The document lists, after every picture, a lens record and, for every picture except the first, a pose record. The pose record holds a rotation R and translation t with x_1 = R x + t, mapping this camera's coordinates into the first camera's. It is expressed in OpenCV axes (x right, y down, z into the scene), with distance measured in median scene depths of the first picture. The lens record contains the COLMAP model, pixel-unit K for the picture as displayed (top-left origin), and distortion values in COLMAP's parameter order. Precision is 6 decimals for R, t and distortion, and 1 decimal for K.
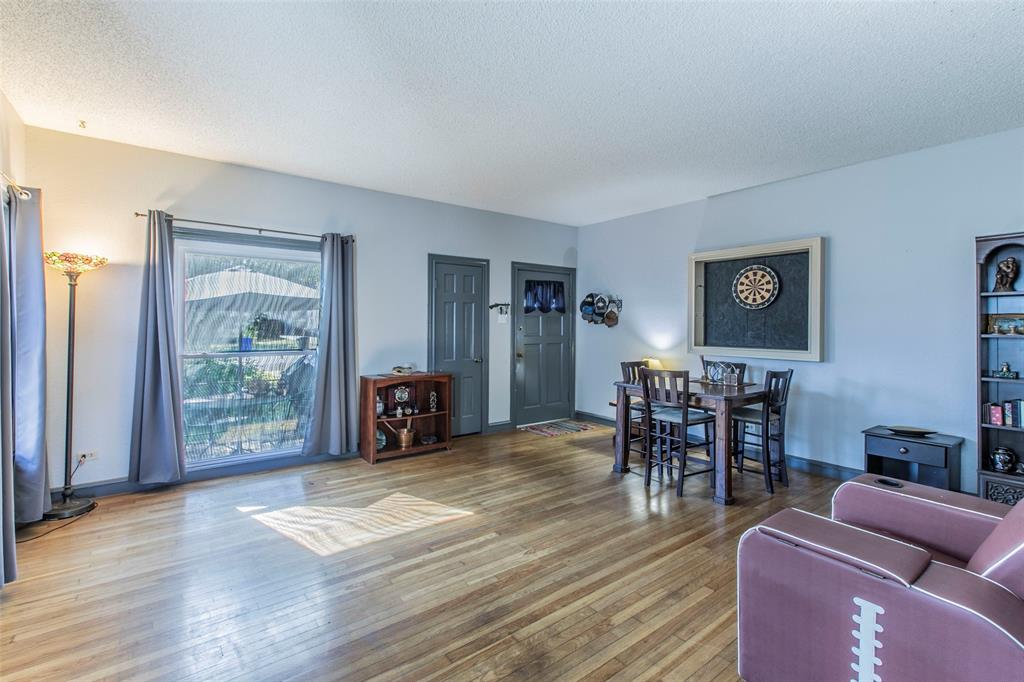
lens RADIAL K [[447.5, 0, 507.5], [0, 447.5, 325.5], [0, 0, 1]] dist [-0.000330, 0.000028]
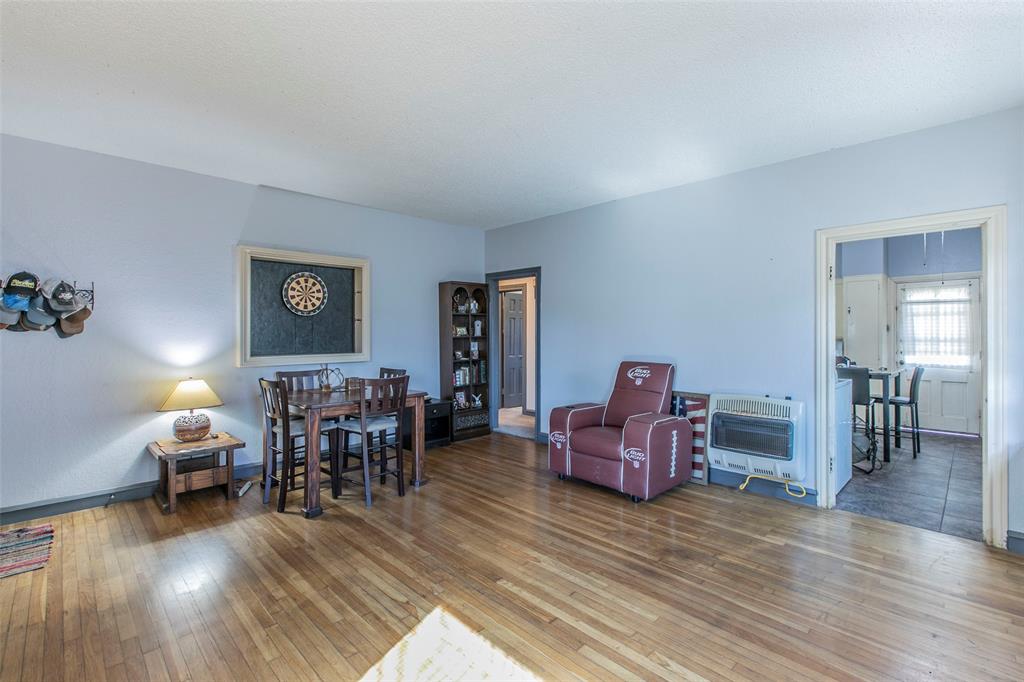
lens RADIAL K [[474.1, 0, 512.3], [0, 474.1, 330.1], [0, 0, 1]] dist [0.000560, 0.000011]
pose [[-0.128158, -0.002852, 0.991750, -0.634077], [0.000880, 0.999995, 0.002989, -0.007910], [-0.991753, 0.001256, -0.128155, 0.754415]]
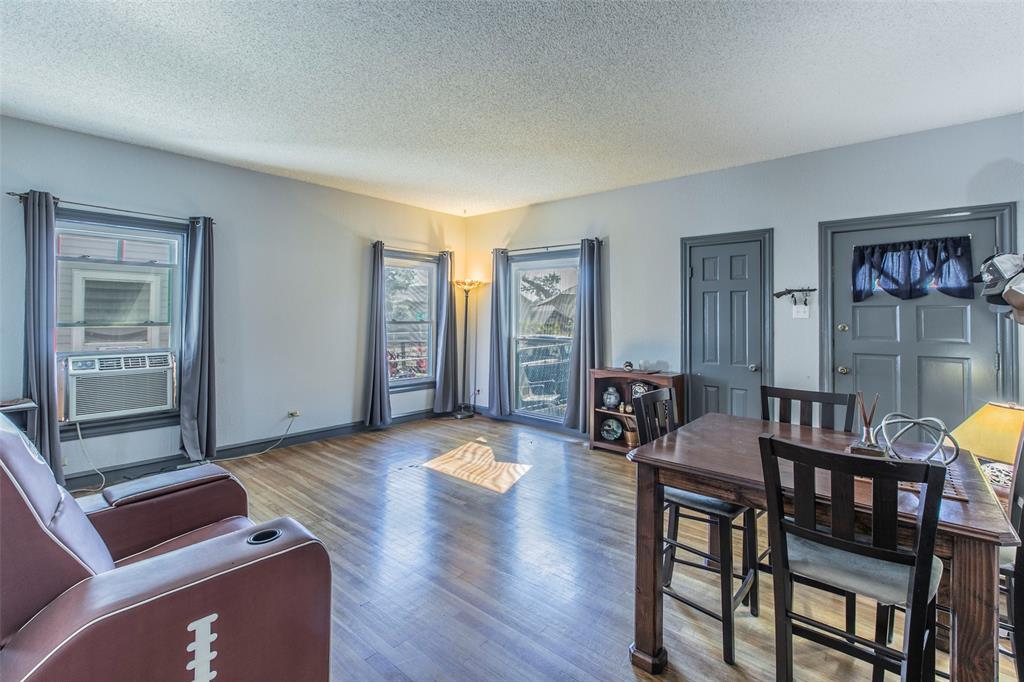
lens RADIAL K [[480.4, 0, 508.8], [0, 480.4, 309.8], [0, 0, 1]] dist [-0.001063, -0.000246]
pose [[0.217113, -0.014908, -0.976033, 0.818791], [-0.008319, 0.999819, -0.017121, -0.002359], [0.976111, 0.011836, 0.216950, 0.580094]]
